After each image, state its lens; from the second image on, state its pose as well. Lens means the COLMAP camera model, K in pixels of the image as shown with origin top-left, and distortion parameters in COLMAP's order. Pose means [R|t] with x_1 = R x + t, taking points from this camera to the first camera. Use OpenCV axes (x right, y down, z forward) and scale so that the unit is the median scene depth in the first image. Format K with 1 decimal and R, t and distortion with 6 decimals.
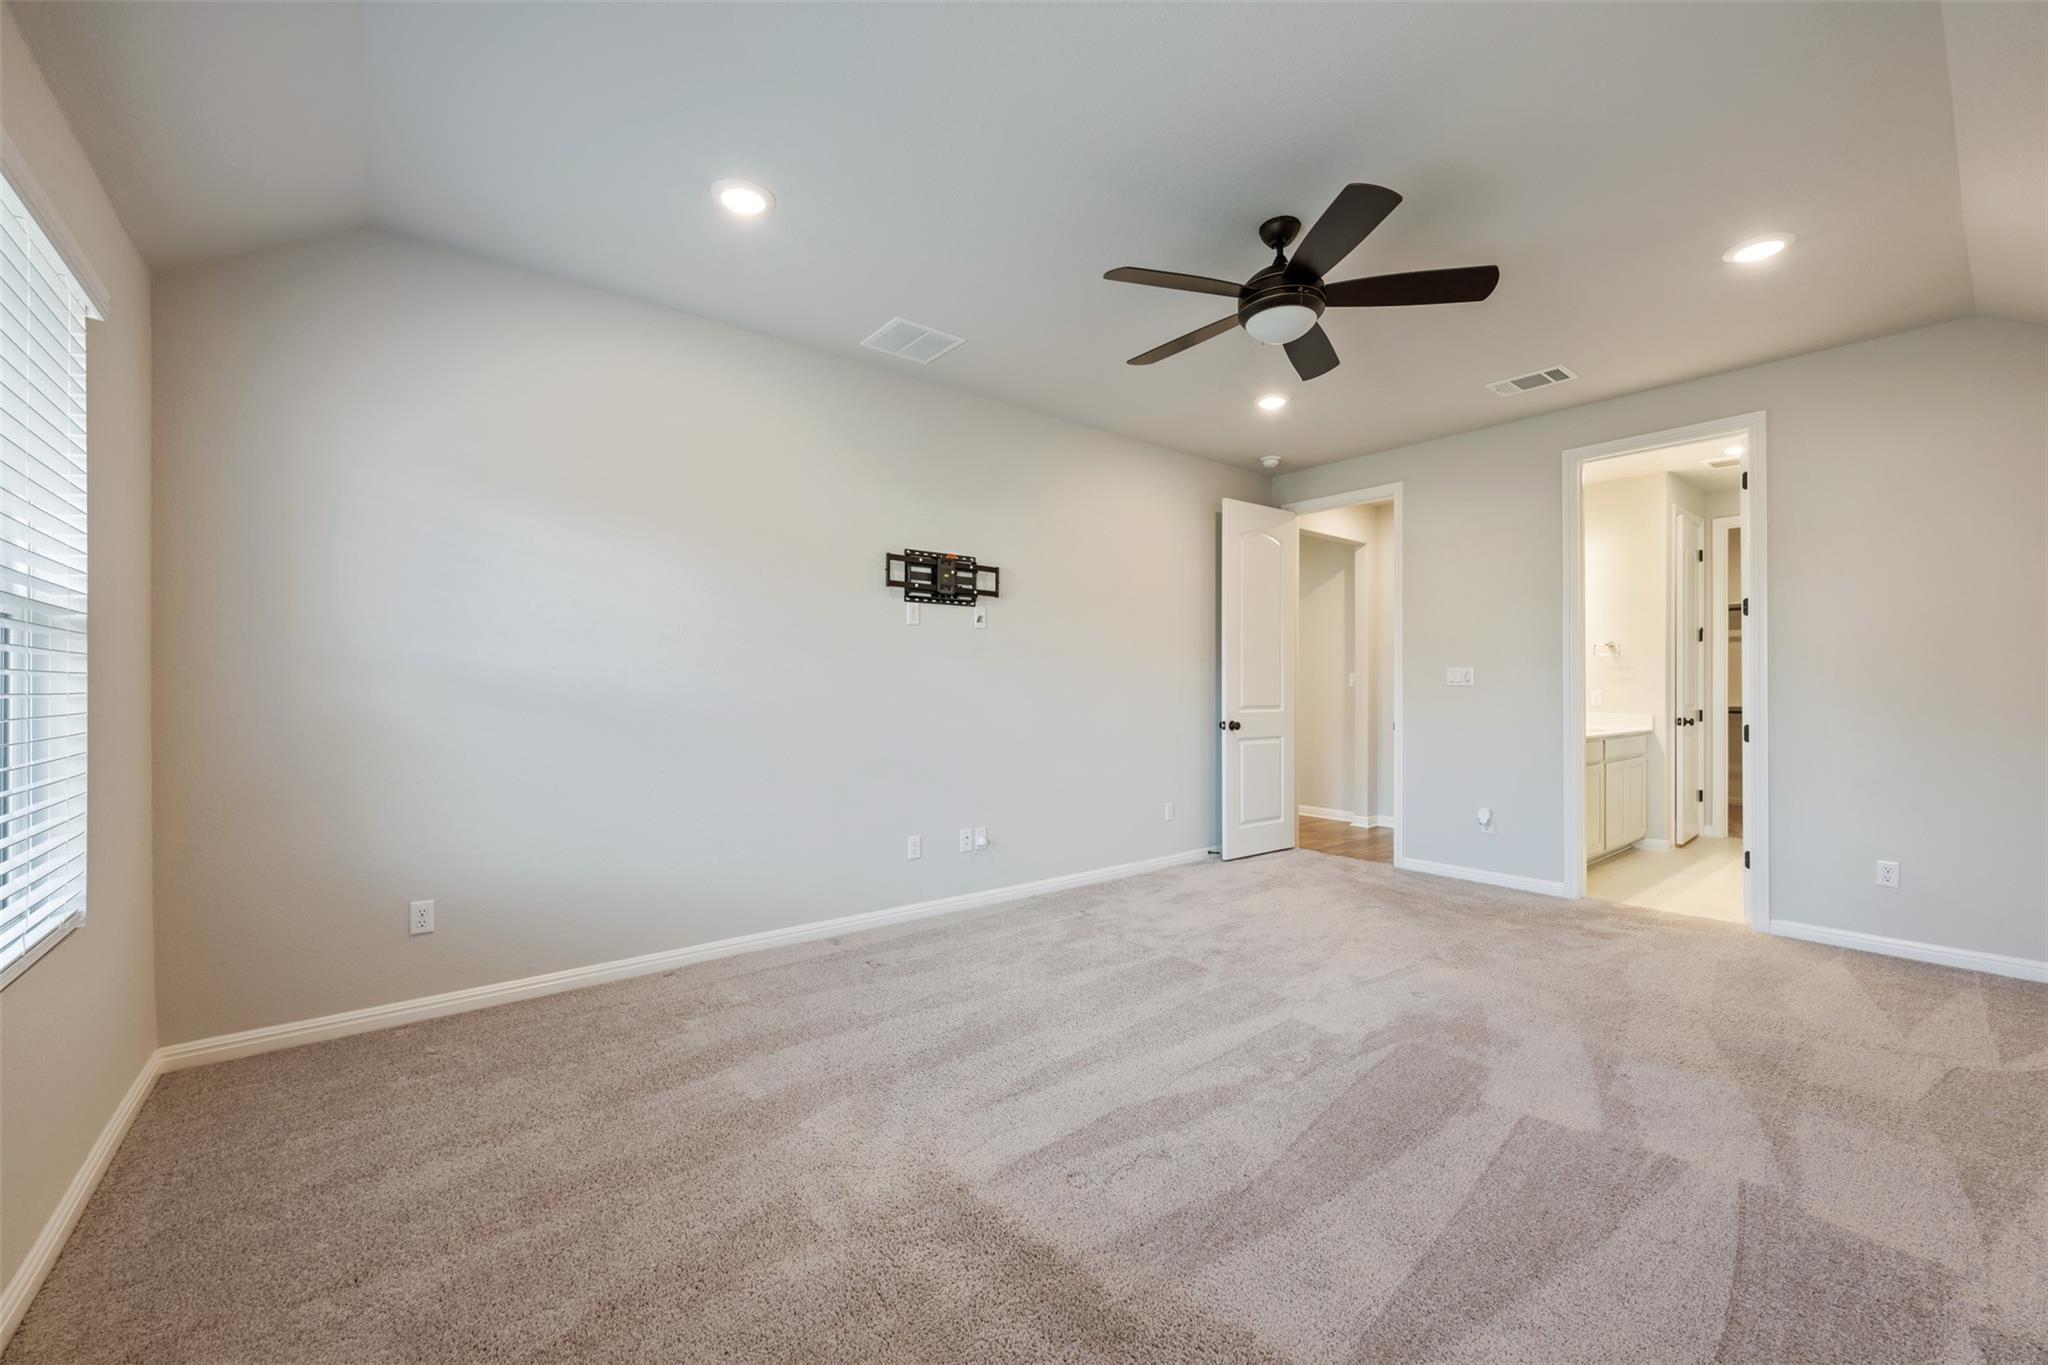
lens RADIAL K [[810.5, 0, 1022.9], [0, 810.5, 684.2], [0, 0, 1]] dist [-0.001469, 0.000685]
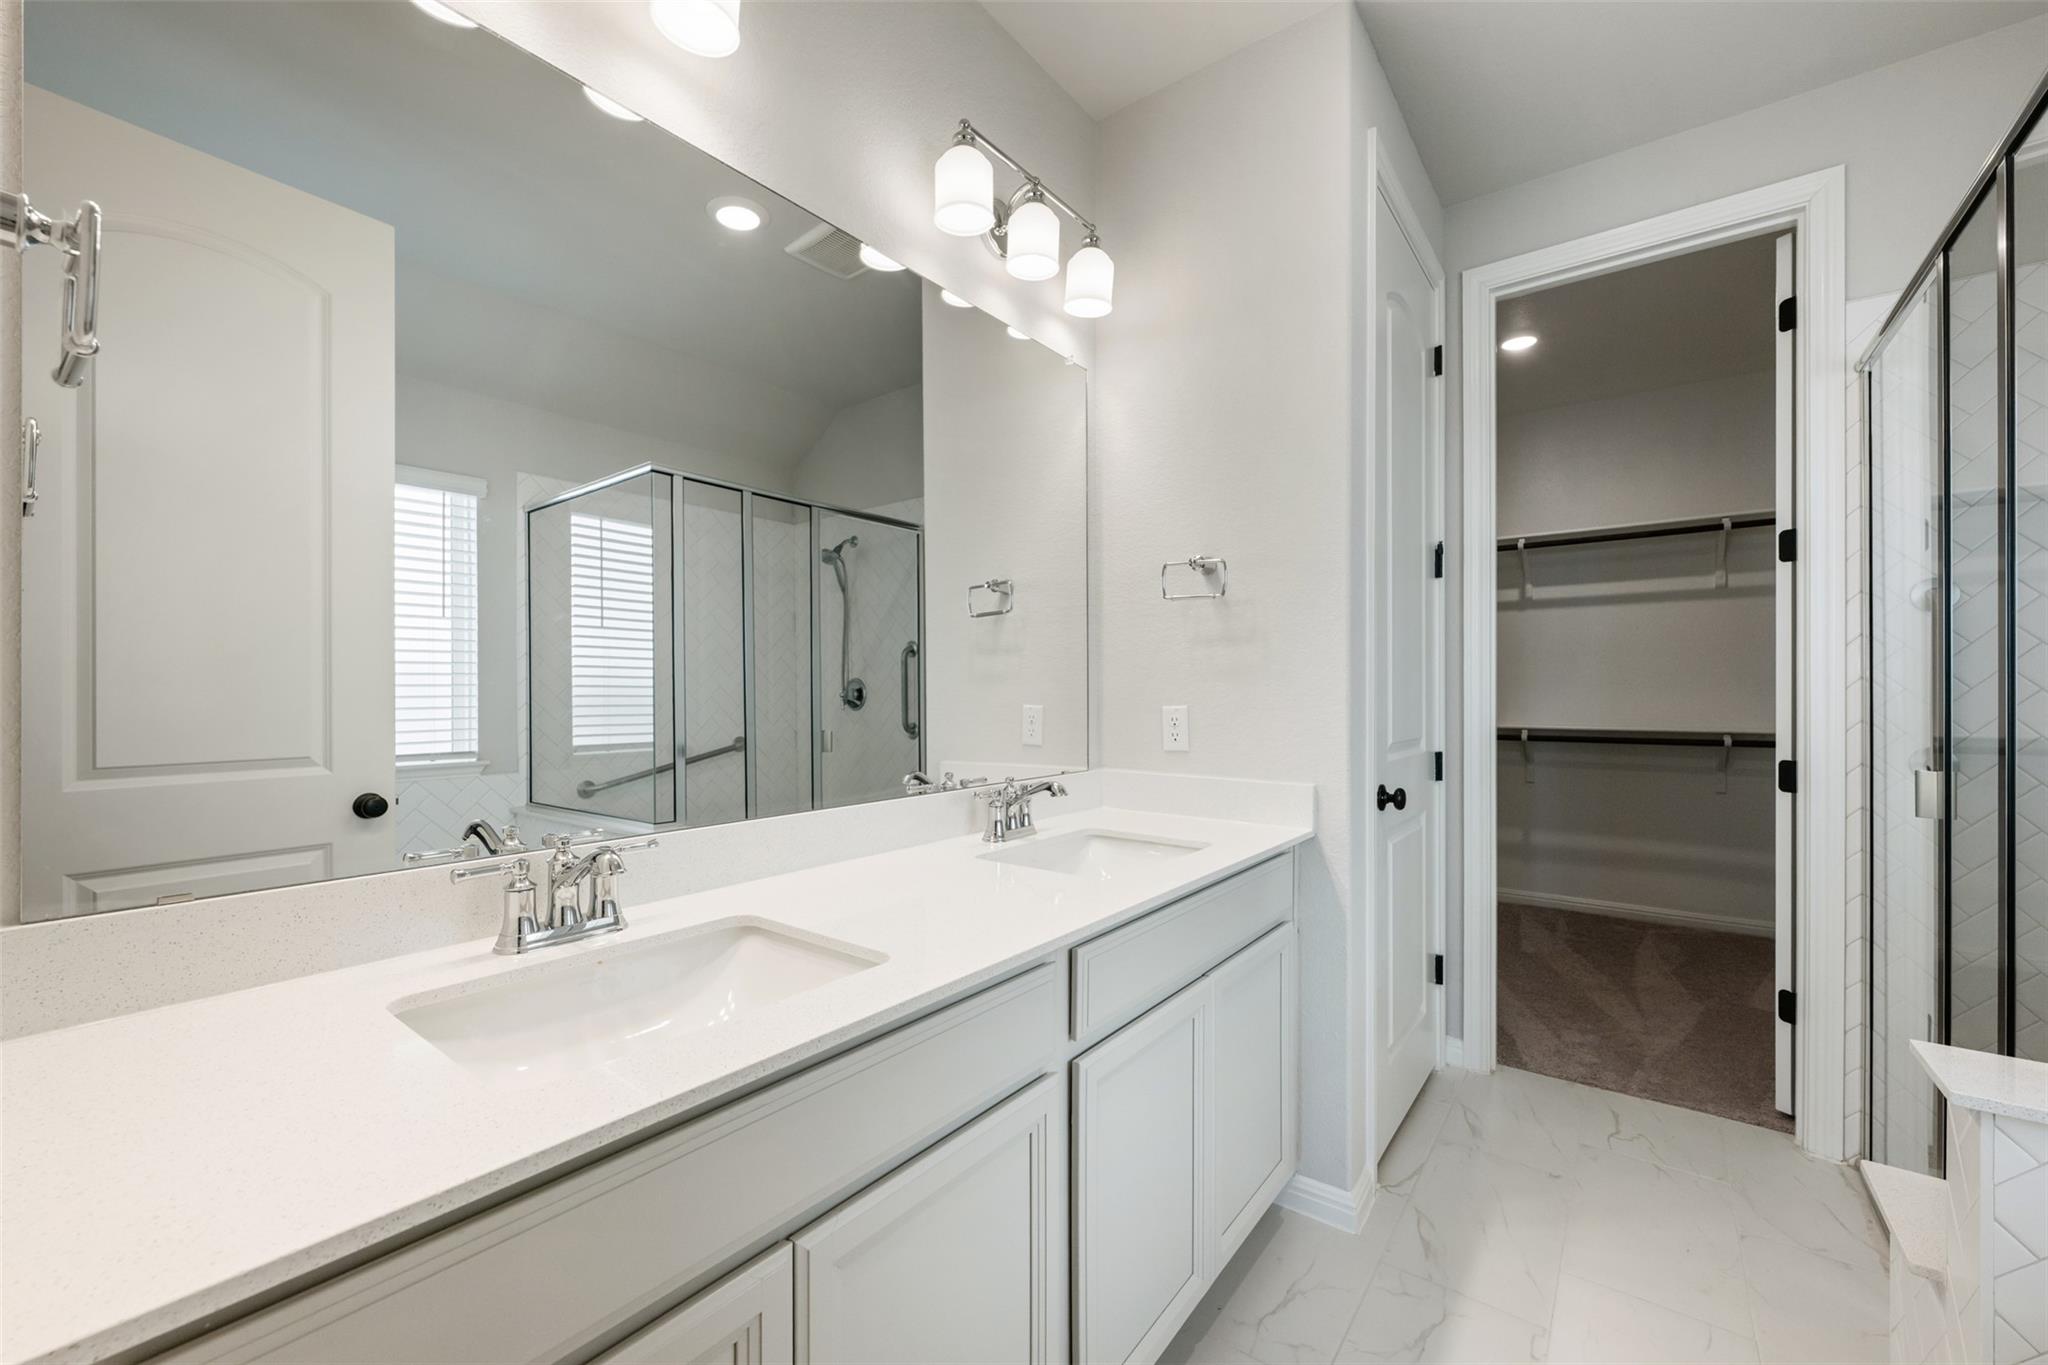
lens RADIAL K [[810.5, 0, 1025.8], [0, 810.5, 693.4], [0, 0, 1]] dist [-0.001469, 0.000685]
pose [[0.969430, 0.000959, 0.245365, 0.580556], [0.000611, 0.999980, -0.006321, 0.004648], [-0.245366, 0.006278, 0.969410, 0.709492]]
